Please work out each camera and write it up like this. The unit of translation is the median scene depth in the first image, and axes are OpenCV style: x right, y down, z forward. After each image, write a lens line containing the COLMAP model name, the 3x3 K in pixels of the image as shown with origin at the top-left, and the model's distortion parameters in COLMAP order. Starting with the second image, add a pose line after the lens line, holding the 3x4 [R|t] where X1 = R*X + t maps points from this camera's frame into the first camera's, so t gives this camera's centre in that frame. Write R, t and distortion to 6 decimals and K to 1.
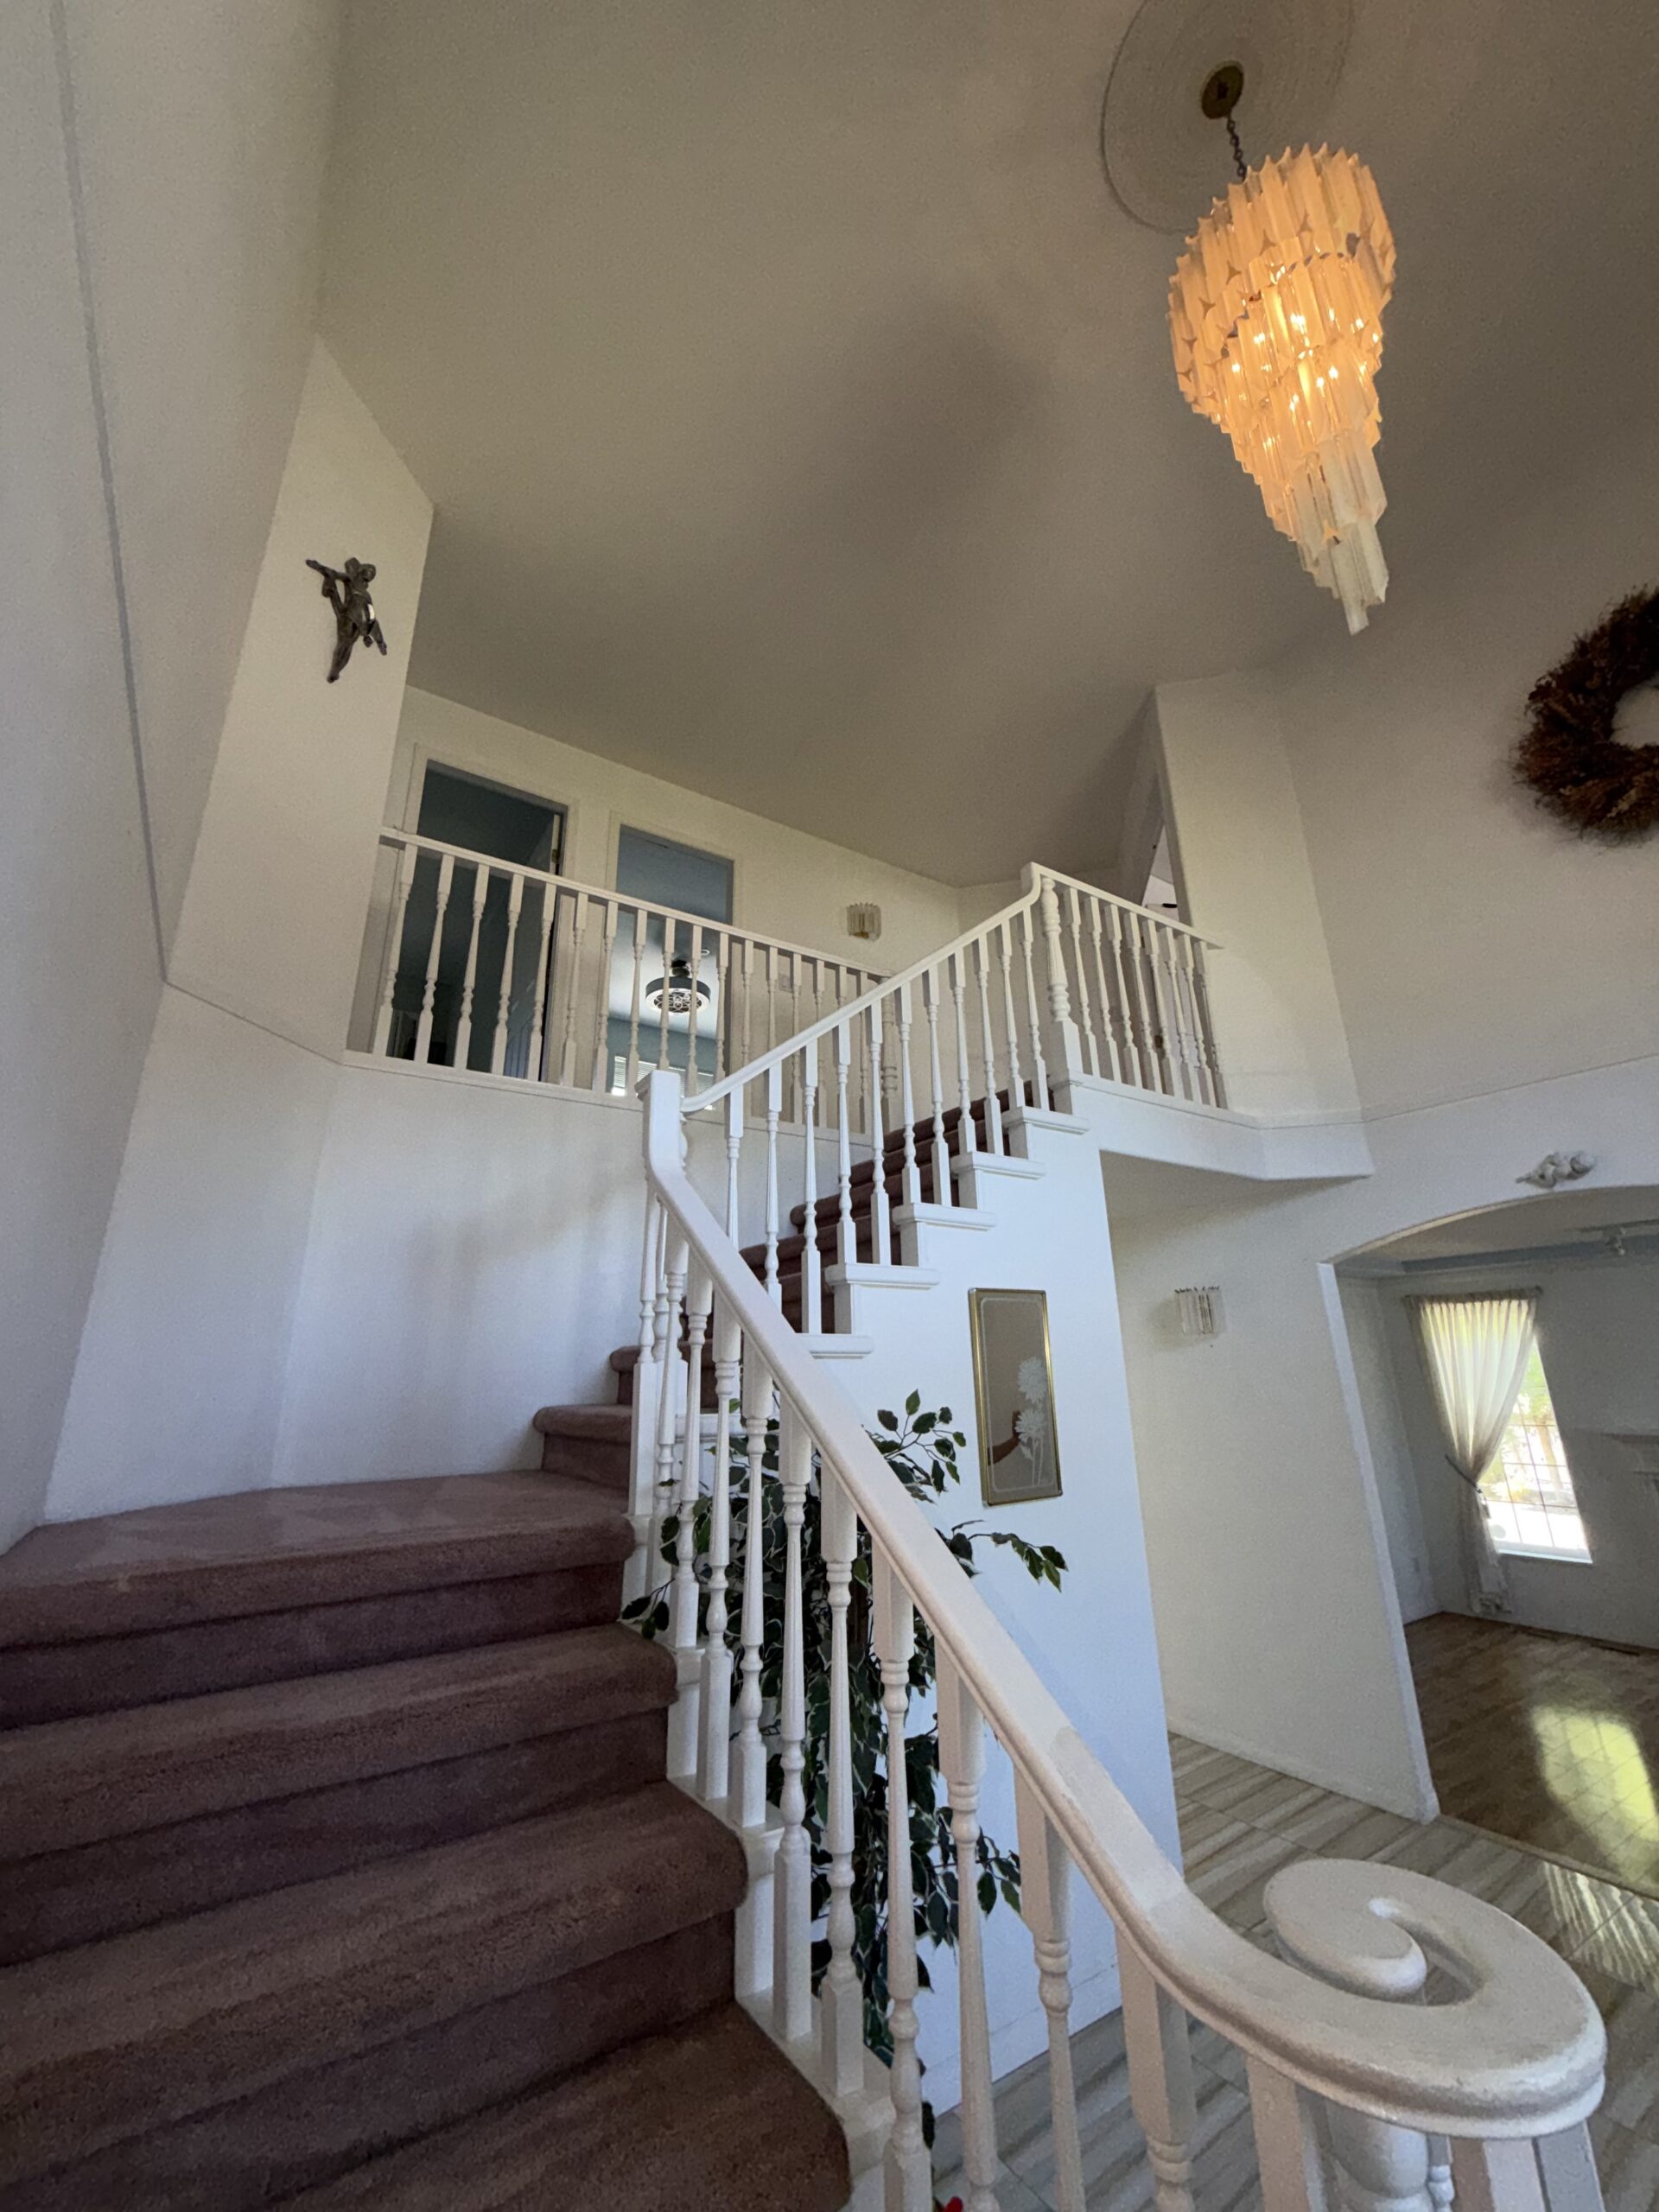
lens RADIAL K [[888.8, 0, 824.6], [0, 888.8, 1100.2], [0, 0, 1]] dist [0.021566, -0.000430]
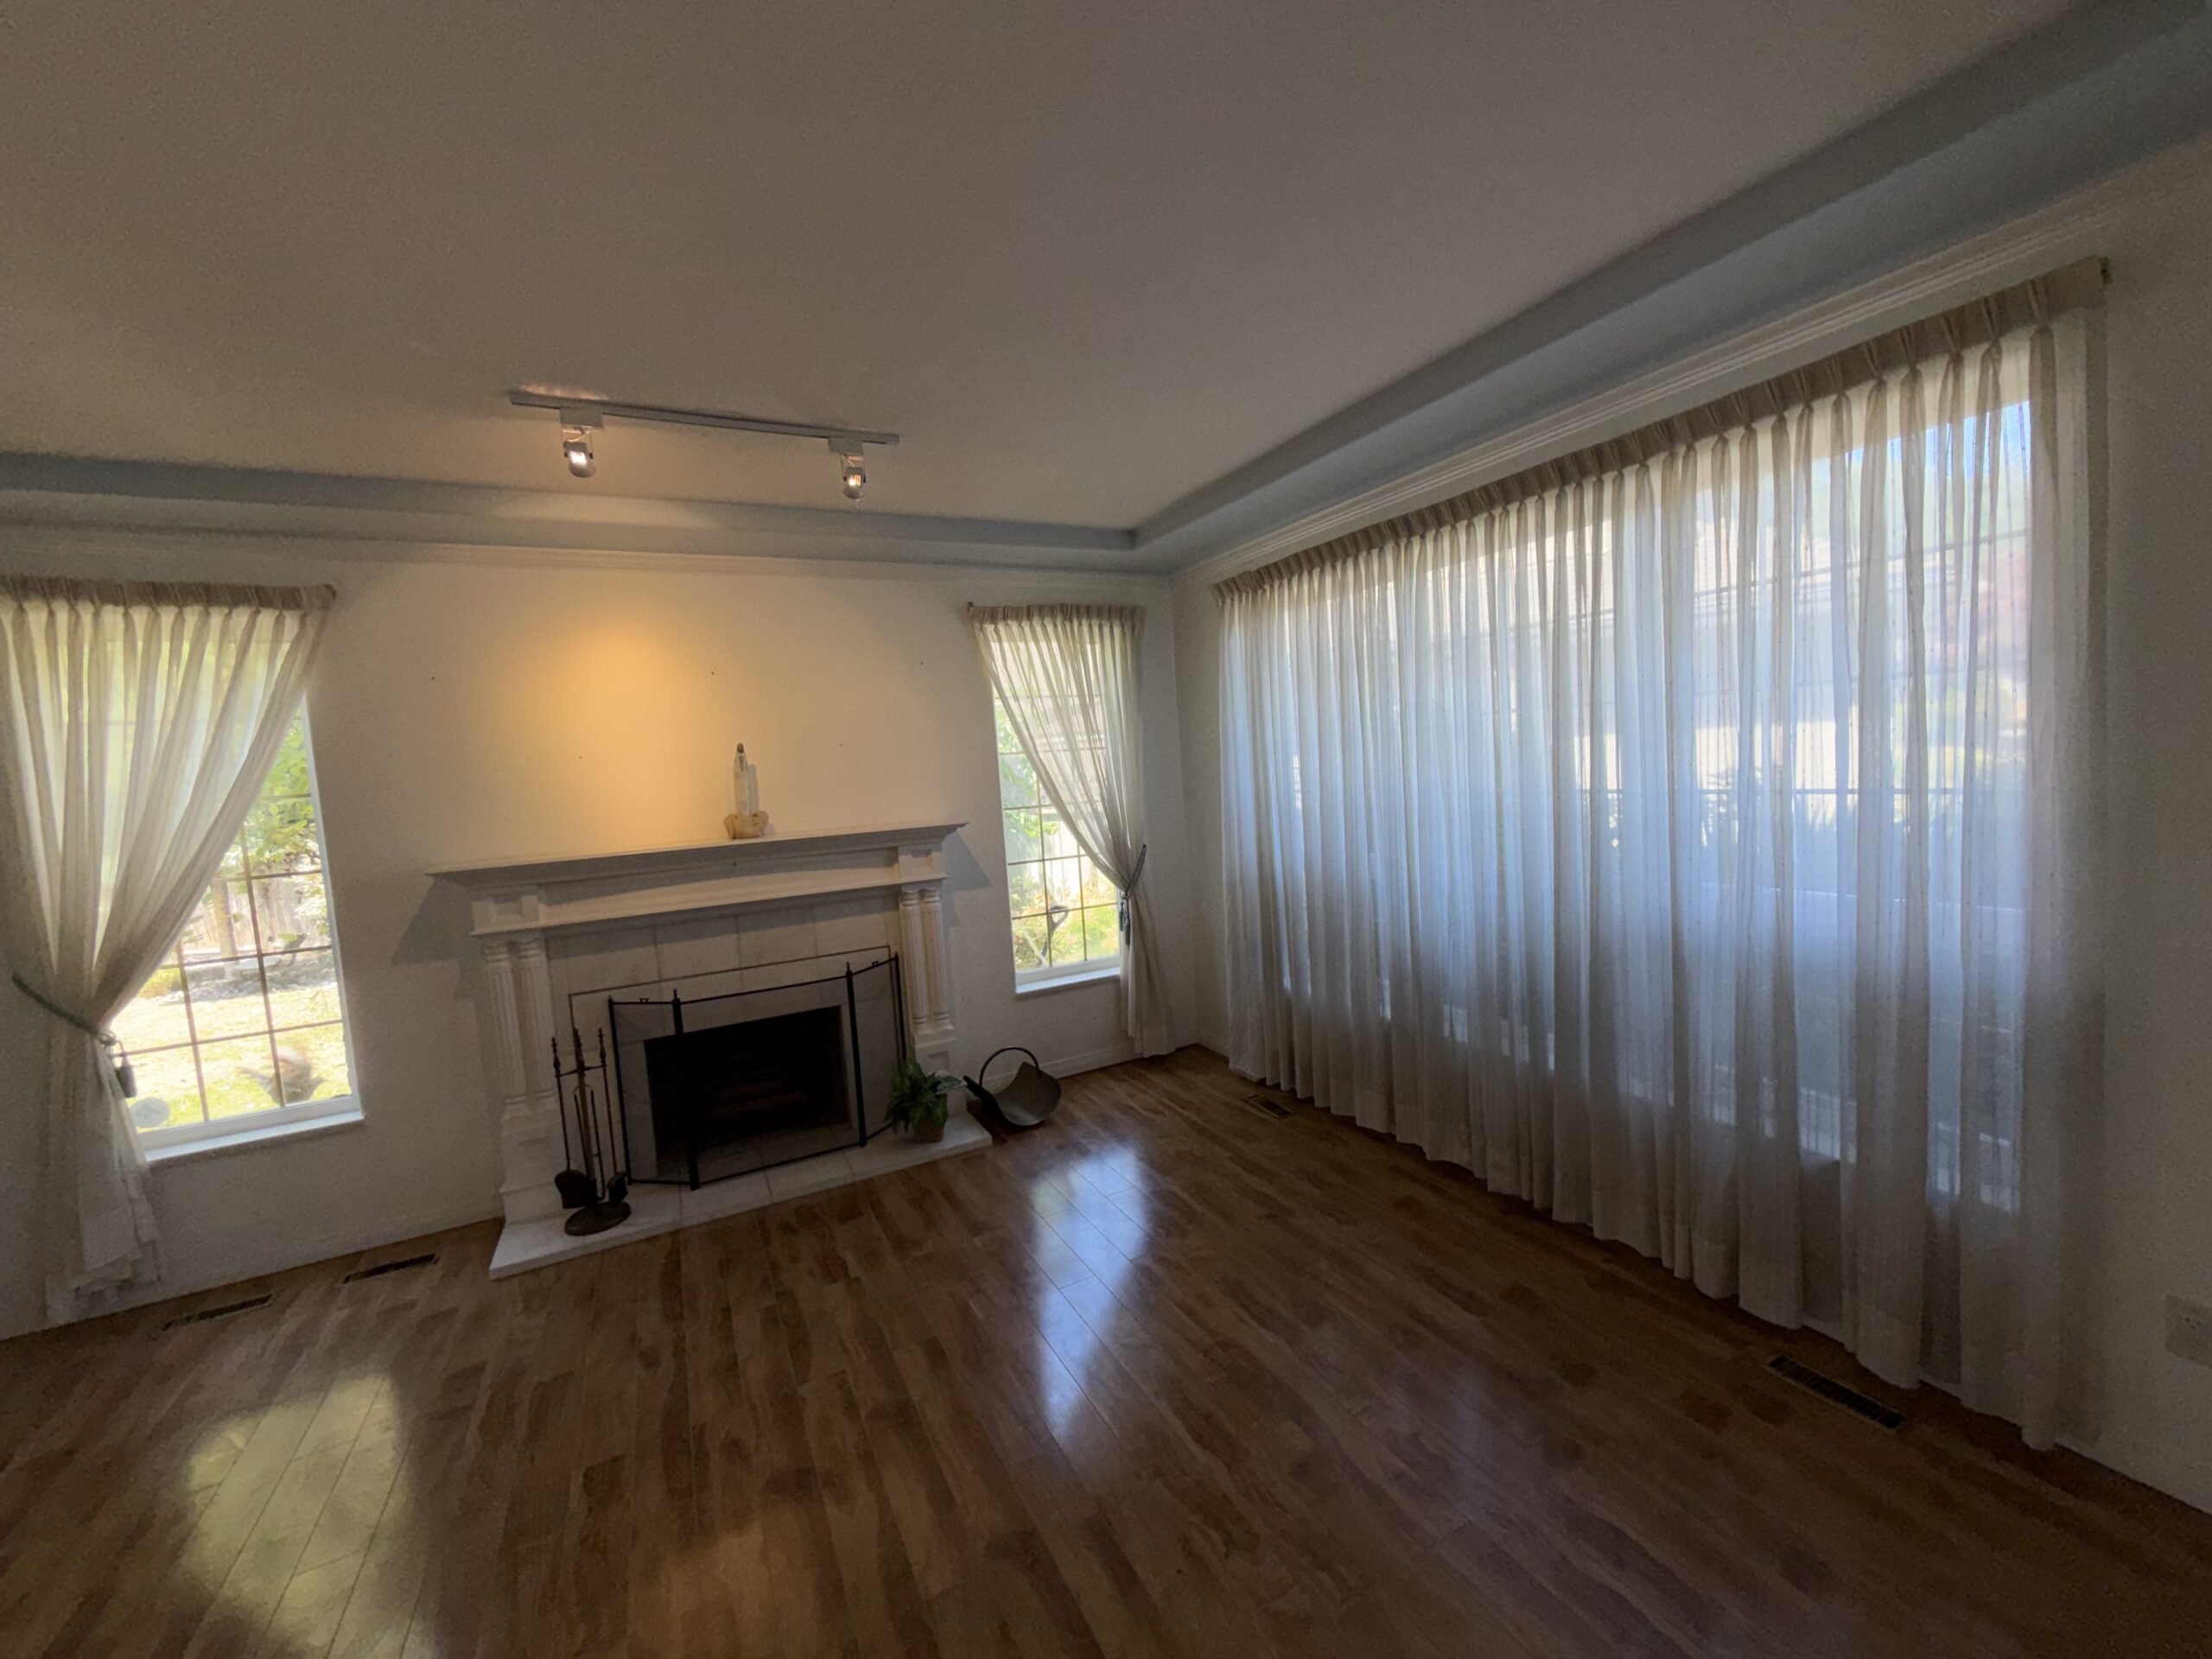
lens RADIAL K [[885.2, 0, 1118.2], [0, 885.2, 827.2], [0, 0, 1]] dist [0.001159, 0.000369]
pose [[0.093487, -0.075017, 0.992790, 1.077848], [-0.242077, 0.965521, 0.095752, 0.538413], [-0.965743, -0.249283, 0.072103, 1.593674]]
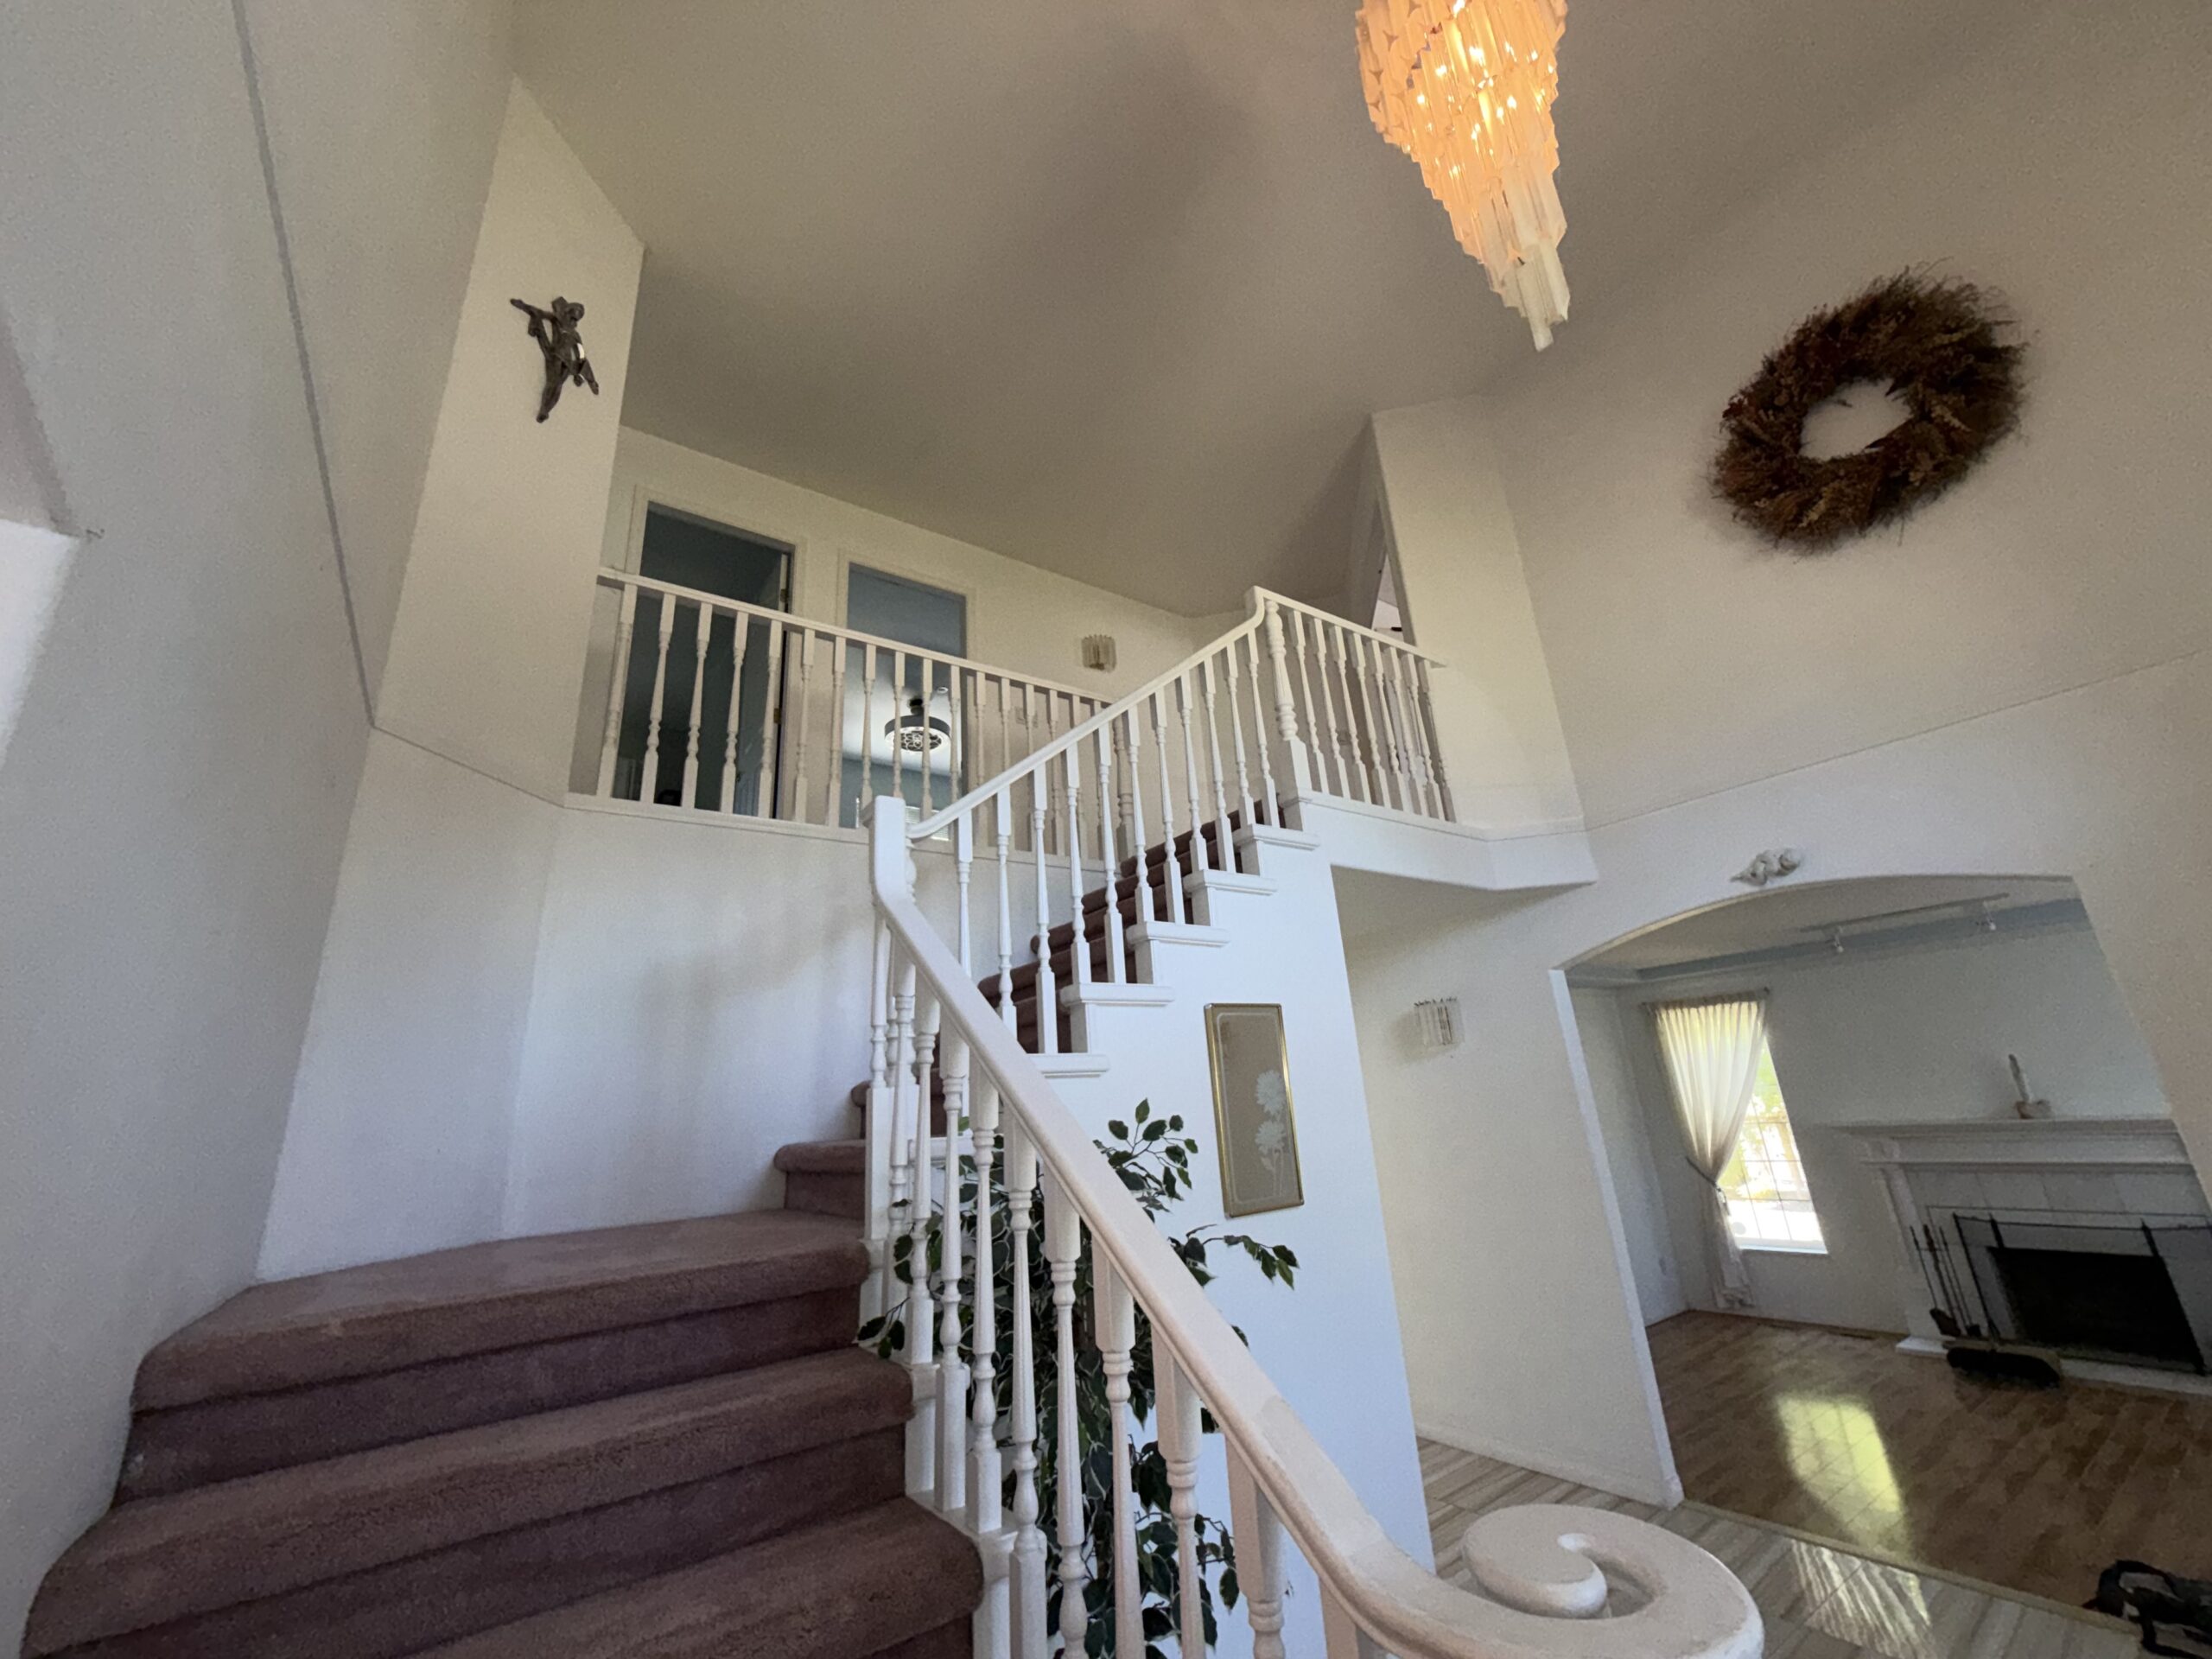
lens RADIAL K [[888.8, 0, 1106.0], [0, 888.8, 829.5], [0, 0, 1]] dist [0.021566, -0.000430]
pose [[0.998612, -0.037840, 0.036634, 0.019199], [0.038149, 0.999242, -0.007772, 0.014950], [-0.036313, 0.009159, 0.999299, -0.007820]]
